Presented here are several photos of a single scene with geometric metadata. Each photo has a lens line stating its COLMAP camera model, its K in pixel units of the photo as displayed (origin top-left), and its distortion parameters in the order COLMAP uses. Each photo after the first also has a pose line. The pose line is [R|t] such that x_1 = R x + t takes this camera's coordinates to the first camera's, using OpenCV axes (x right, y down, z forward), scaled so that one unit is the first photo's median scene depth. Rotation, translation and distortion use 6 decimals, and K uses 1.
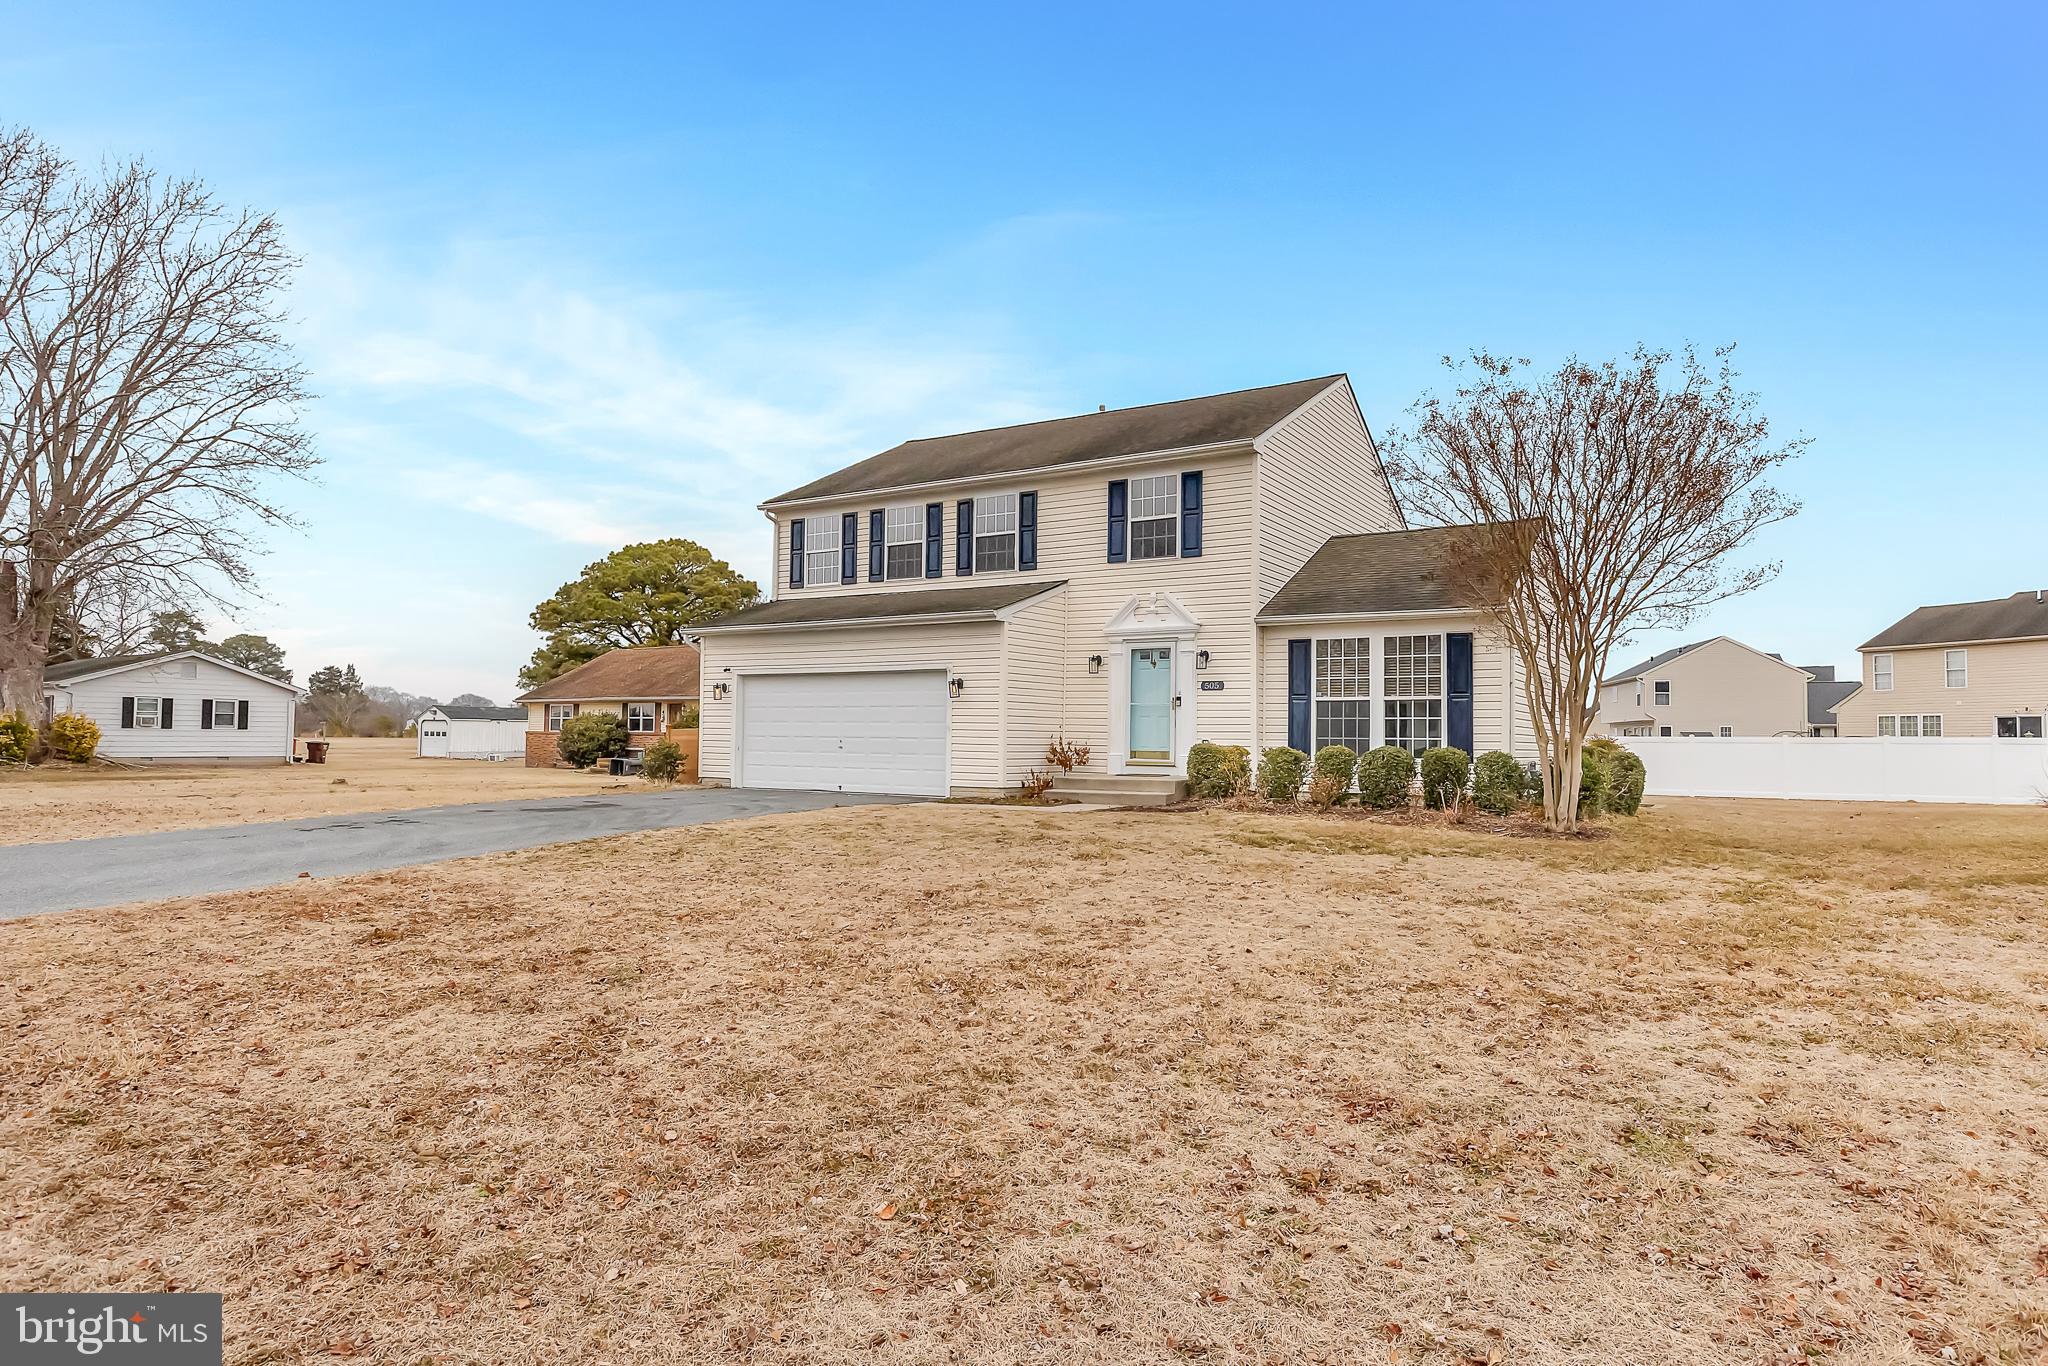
lens RADIAL K [[1126.0, 0, 1025.4], [0, 1126.0, 724.8], [0, 0, 1]] dist [0.000247, -0.000010]
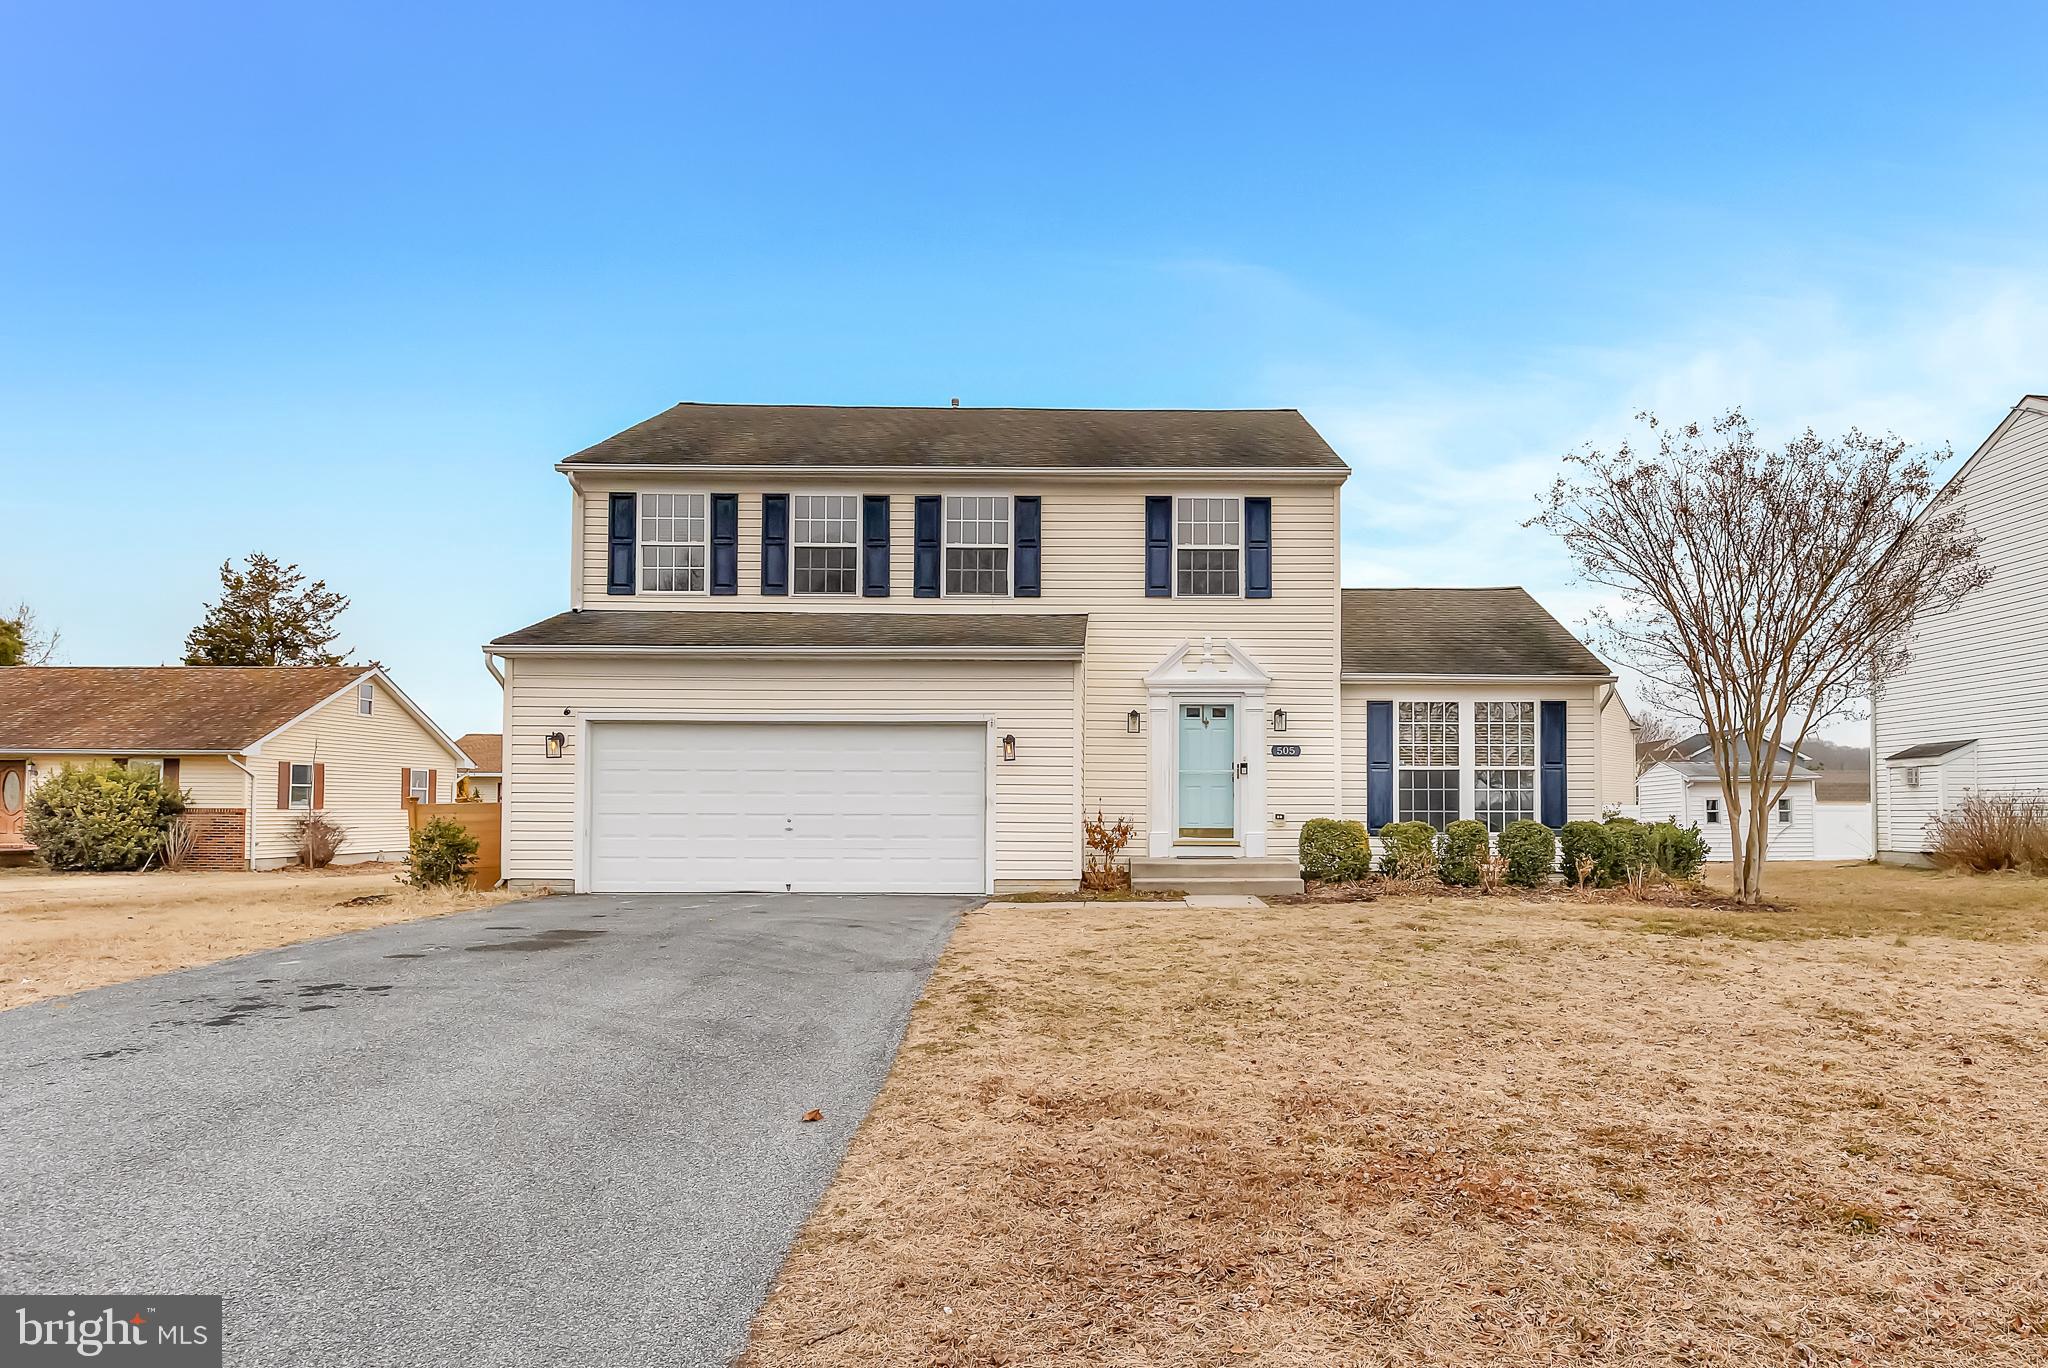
lens RADIAL K [[1259.9, 0, 1025.0], [0, 1259.9, 792.4], [0, 0, 1]] dist [0.005067, 0.000666]
pose [[0.849494, 0.002118, 0.527593, -0.483181], [-0.000230, 0.999993, -0.003646, 0.000231], [-0.527597, 0.002976, 0.849489, 0.279634]]
